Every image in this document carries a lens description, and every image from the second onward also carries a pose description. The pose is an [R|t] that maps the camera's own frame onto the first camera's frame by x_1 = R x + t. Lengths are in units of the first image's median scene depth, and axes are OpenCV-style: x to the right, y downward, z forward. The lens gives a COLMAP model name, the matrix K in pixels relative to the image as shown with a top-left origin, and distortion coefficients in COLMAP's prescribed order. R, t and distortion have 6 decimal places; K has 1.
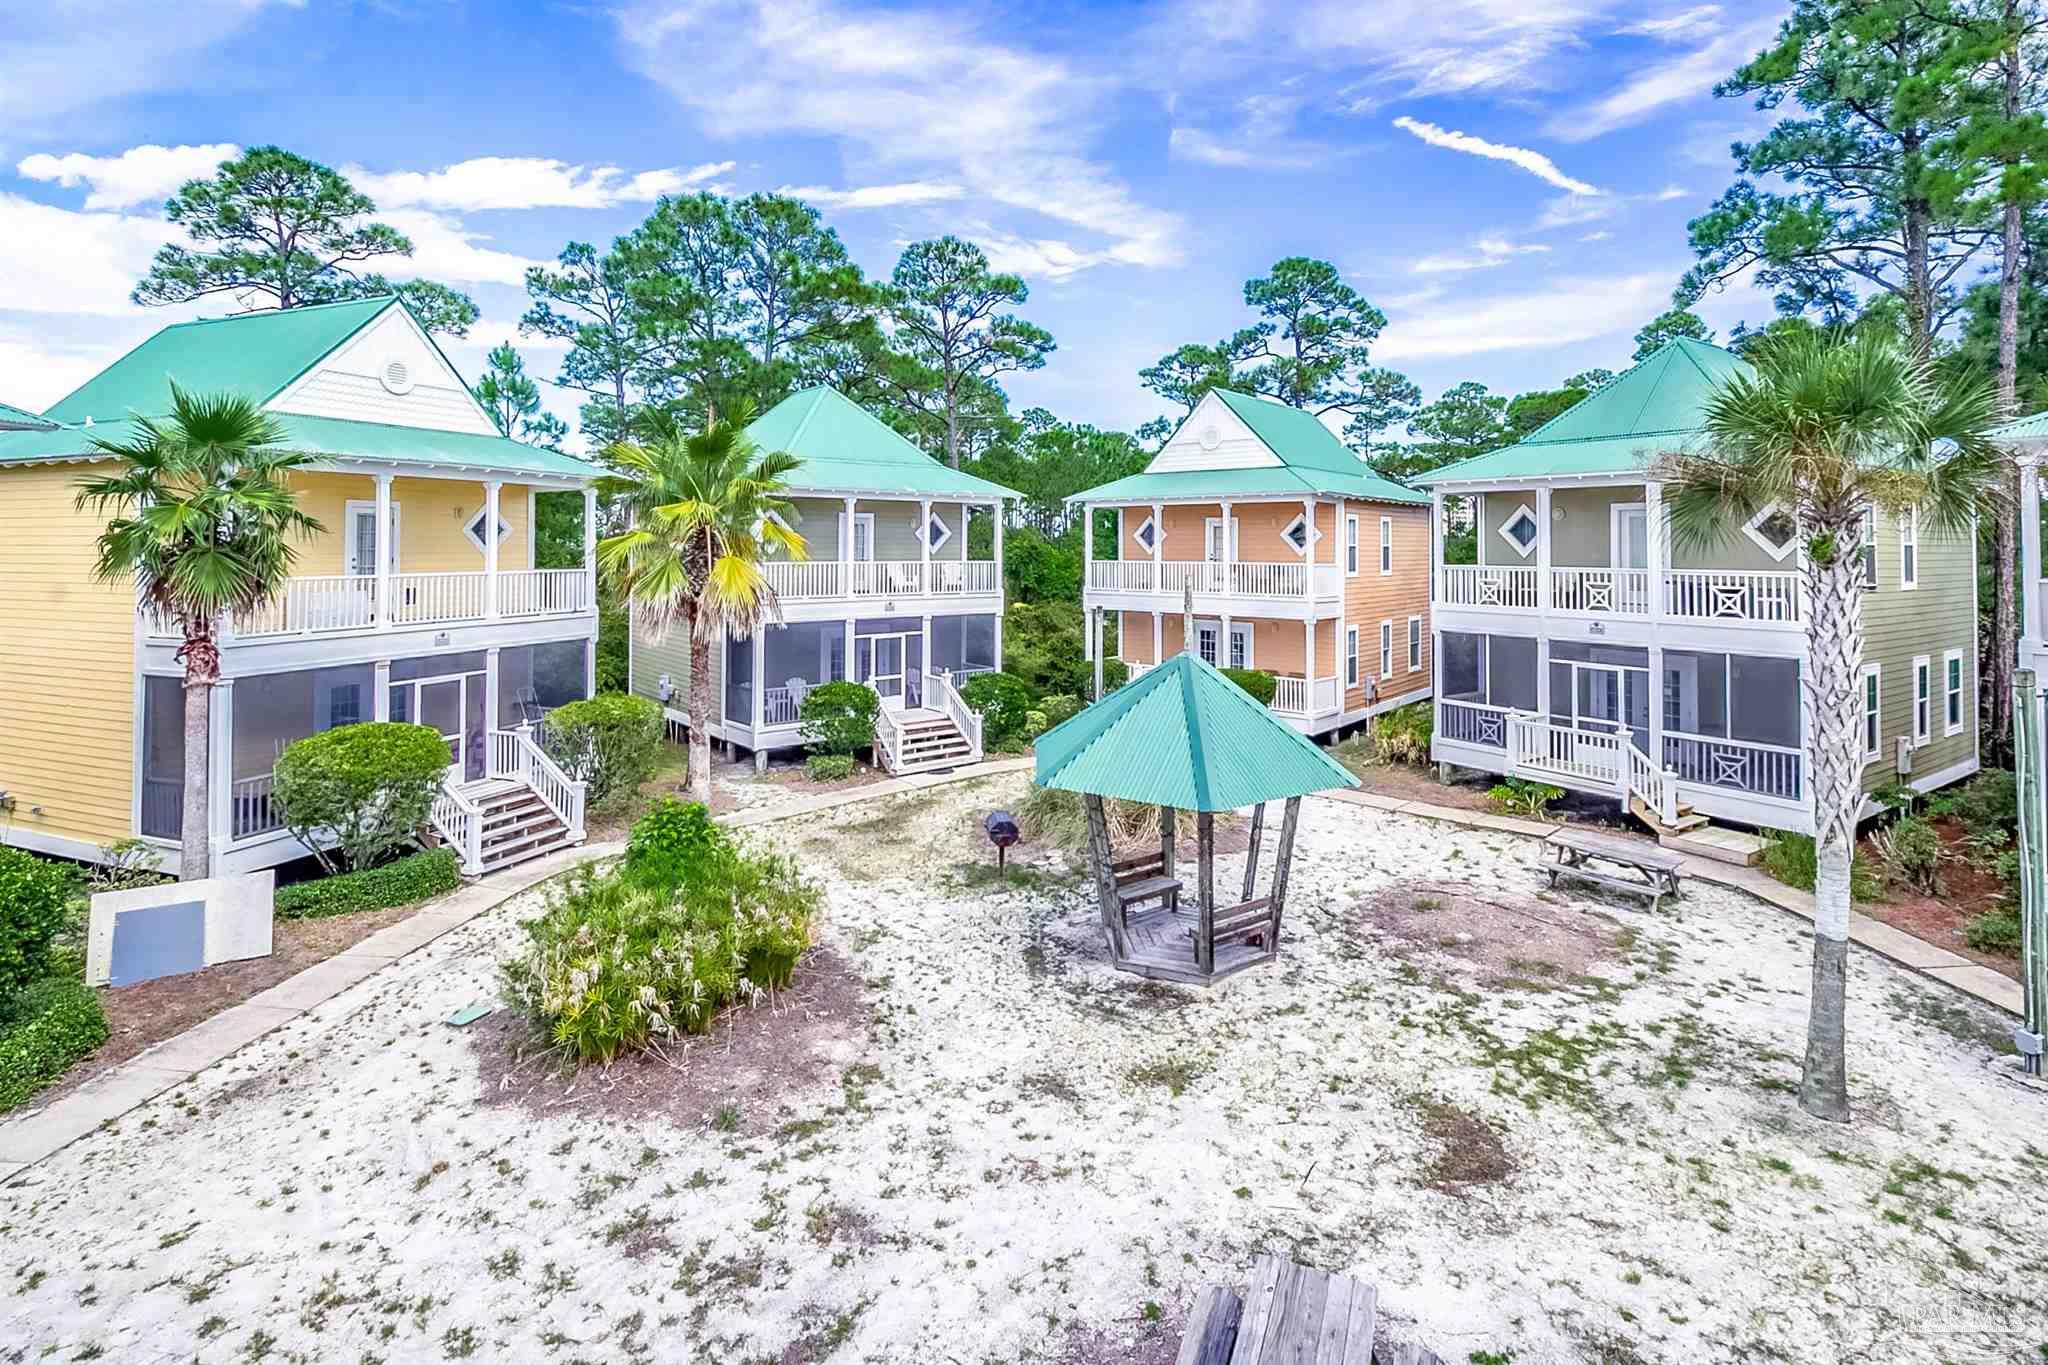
lens RADIAL K [[979.3, 0, 956.9], [0, 979.3, 511.3], [0, 0, 1]] dist [0.000698, -0.003117]
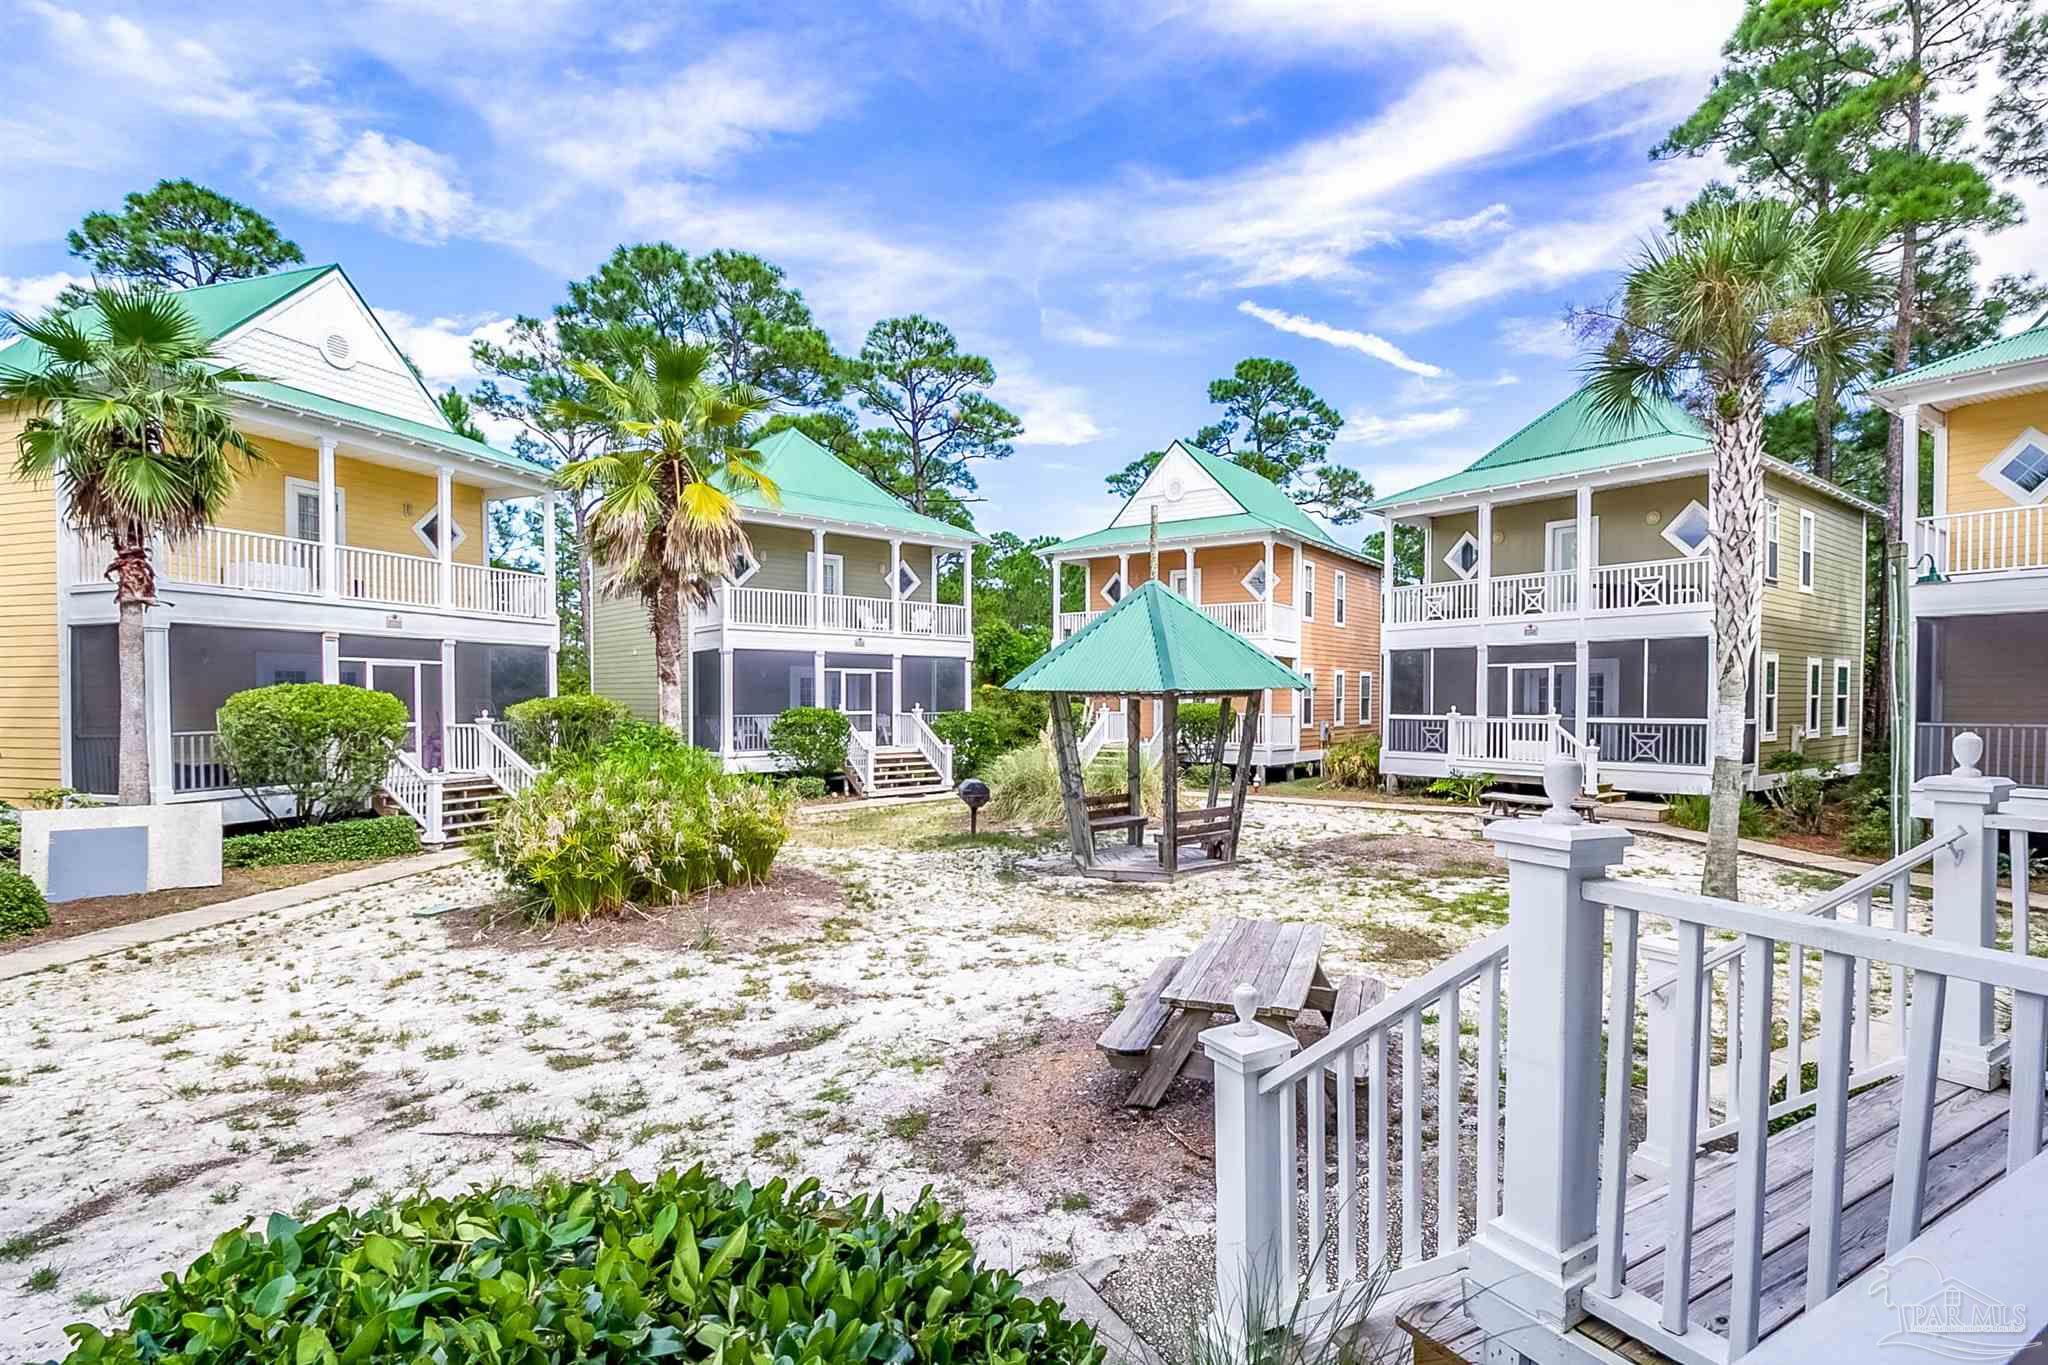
lens RADIAL K [[979.3, 0, 1004.3], [0, 979.3, 708.9], [0, 0, 1]] dist [0.000698, -0.003117]
pose [[0.996602, -0.003129, 0.082303, -0.004872], [-0.000088, 0.999237, 0.039058, 0.169536], [-0.082363, -0.038932, 0.995842, -0.016100]]
